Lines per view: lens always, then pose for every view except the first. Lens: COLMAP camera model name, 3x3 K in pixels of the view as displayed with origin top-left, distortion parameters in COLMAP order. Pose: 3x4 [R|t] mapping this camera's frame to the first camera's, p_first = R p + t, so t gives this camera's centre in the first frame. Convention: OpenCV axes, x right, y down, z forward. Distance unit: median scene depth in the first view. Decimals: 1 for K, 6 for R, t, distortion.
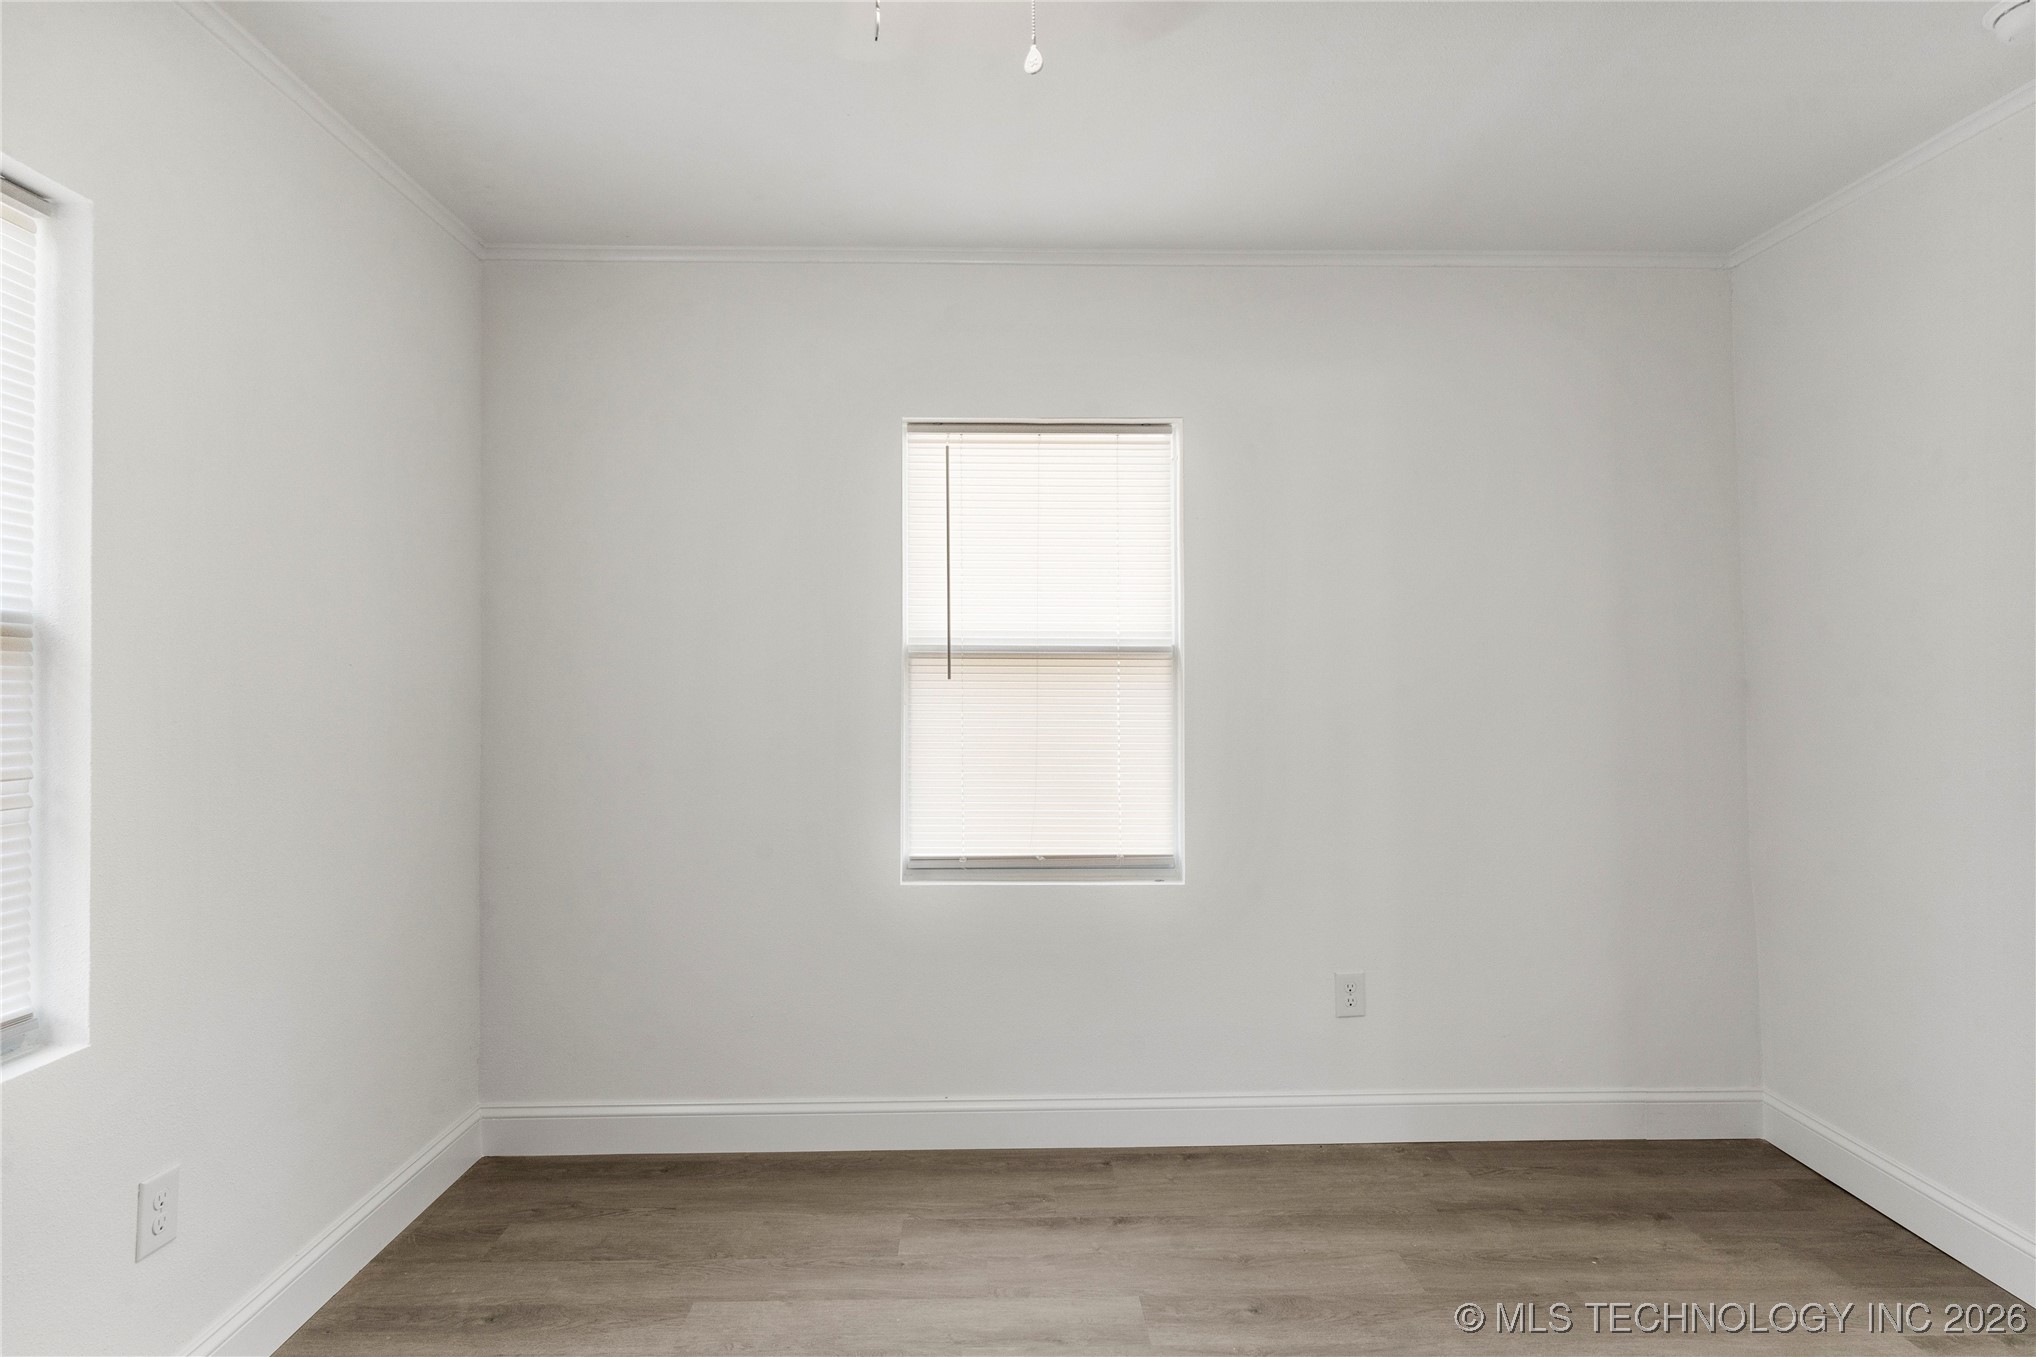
lens RADIAL K [[986.8, 0, 1025.3], [0, 986.8, 675.2], [0, 0, 1]] dist [0.002512, -0.002093]
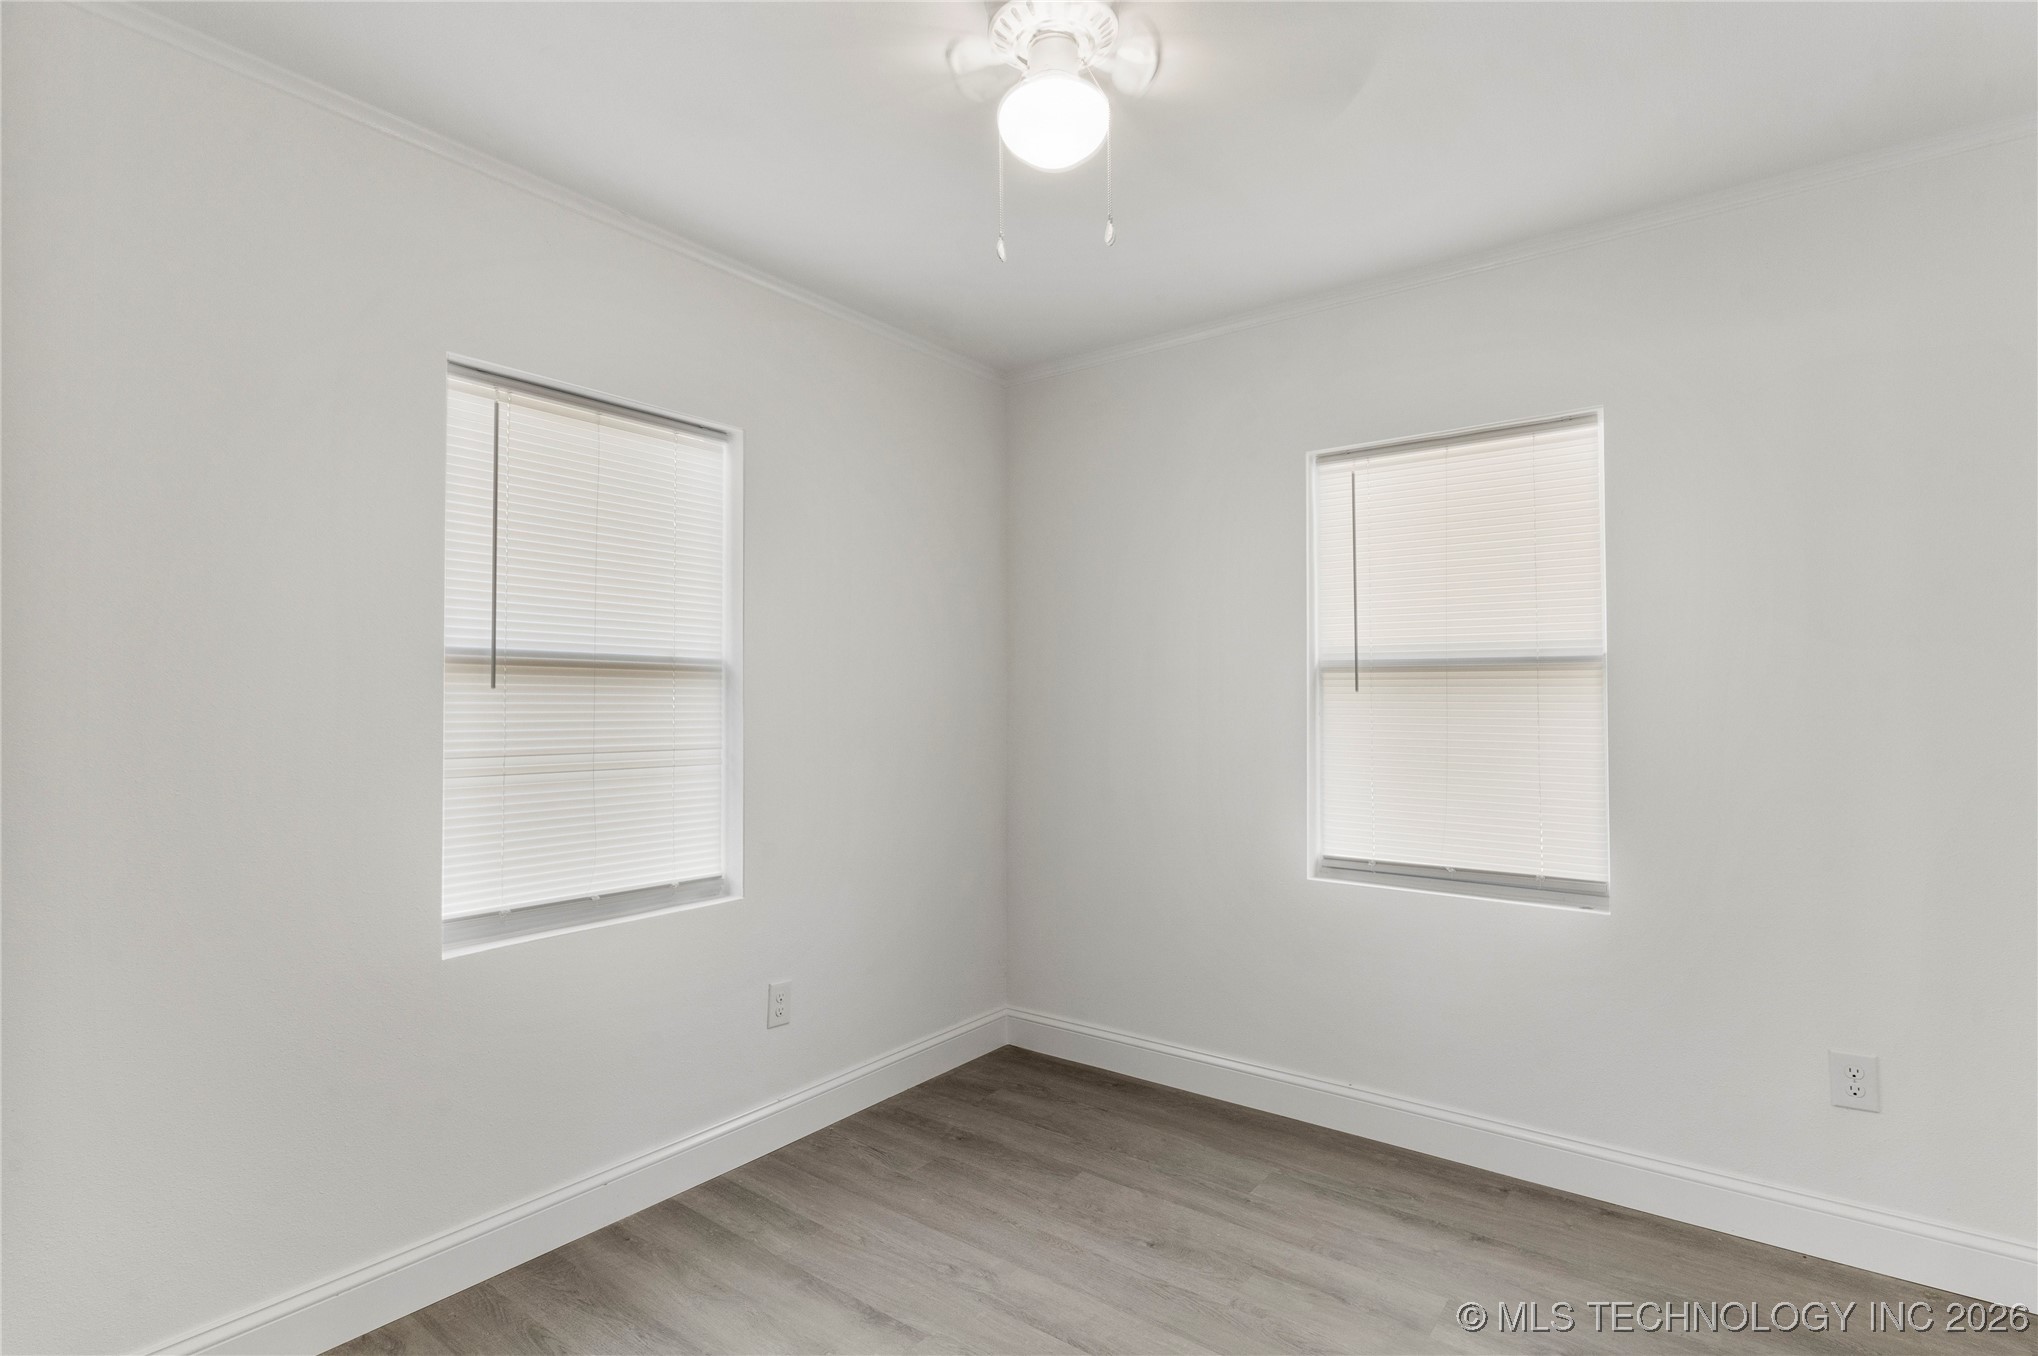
lens RADIAL K [[987.7, 0, 1036.8], [0, 987.7, 675.8], [0, 0, 1]] dist [0.002512, -0.002093]
pose [[0.788415, -0.013958, -0.614986, 0.360271], [0.006954, 0.999881, -0.013778, -0.000671], [0.615105, 0.006586, 0.788418, -0.057177]]
